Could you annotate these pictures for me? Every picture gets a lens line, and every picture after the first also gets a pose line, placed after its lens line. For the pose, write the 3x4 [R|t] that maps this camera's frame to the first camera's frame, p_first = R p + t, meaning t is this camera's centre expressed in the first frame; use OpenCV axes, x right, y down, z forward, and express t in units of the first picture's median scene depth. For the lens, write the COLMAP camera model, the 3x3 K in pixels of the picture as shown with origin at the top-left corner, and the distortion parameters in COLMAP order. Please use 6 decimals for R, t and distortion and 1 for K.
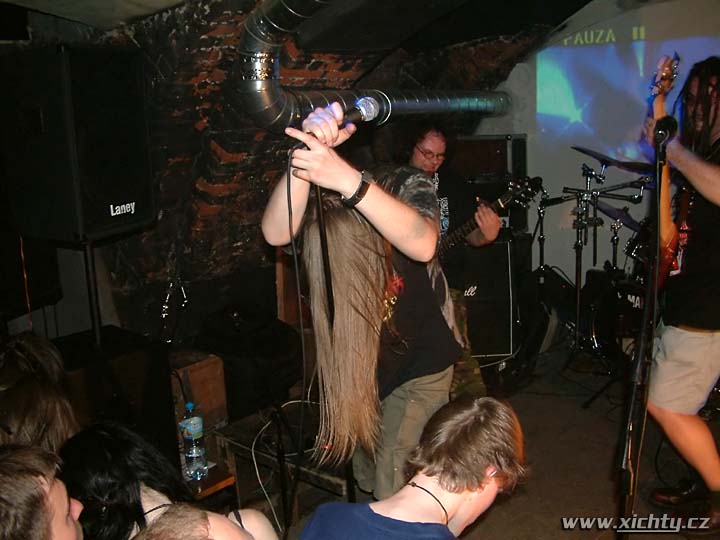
lens RADIAL K [[766.1, 0, 360.0], [0, 766.1, 270.0], [0, 0, 1]] dist [-0.220525, 0.159147]
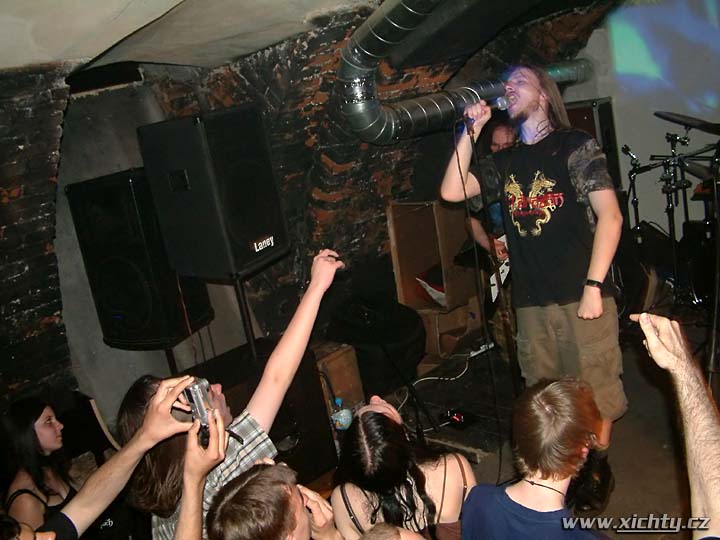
lens RADIAL K [[766.1, 0, 360.0], [0, 766.1, 270.0], [0, 0, 1]] dist [-0.220525, 0.159147]
pose [[0.984101, -0.111486, -0.138264, -0.006827], [0.119773, 0.991380, 0.053110, -0.057986], [0.131151, -0.068826, 0.988970, -0.104880]]
